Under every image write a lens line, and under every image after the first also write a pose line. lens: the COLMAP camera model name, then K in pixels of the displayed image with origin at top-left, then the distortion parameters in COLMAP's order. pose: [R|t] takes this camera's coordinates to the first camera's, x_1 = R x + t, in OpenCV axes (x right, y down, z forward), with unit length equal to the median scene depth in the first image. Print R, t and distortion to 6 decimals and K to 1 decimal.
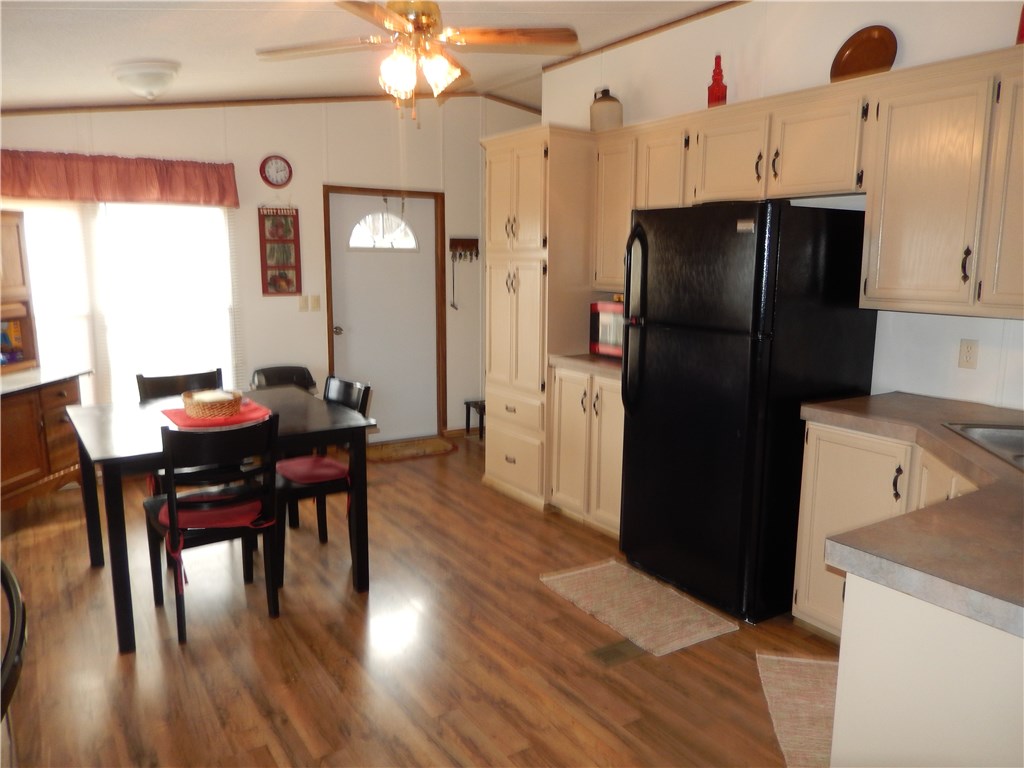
lens RADIAL K [[760.3, 0, 503.1], [0, 760.3, 383.2], [0, 0, 1]] dist [-0.000418, -0.013904]
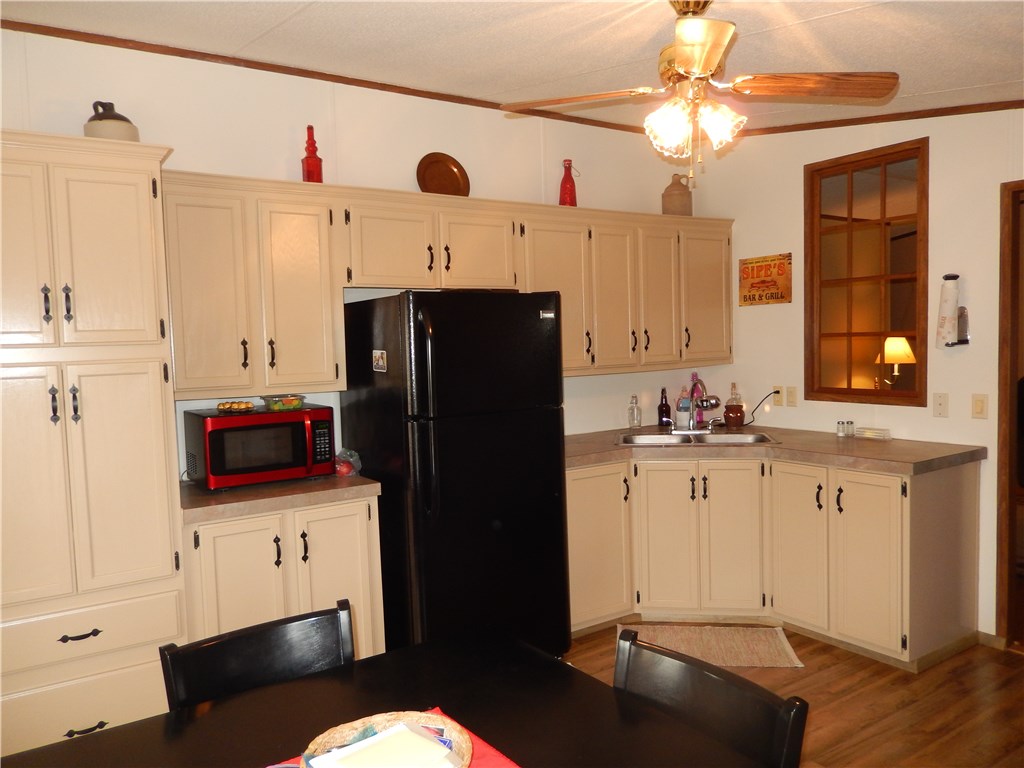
lens RADIAL K [[760.3, 0, 503.1], [0, 760.3, 383.2], [0, 0, 1]] dist [-0.000418, -0.013904]
pose [[-0.030002, -0.067018, 0.997301, -1.113340], [0.186564, 0.979841, 0.071457, -0.264542], [-0.981984, 0.188205, -0.016894, 1.463412]]
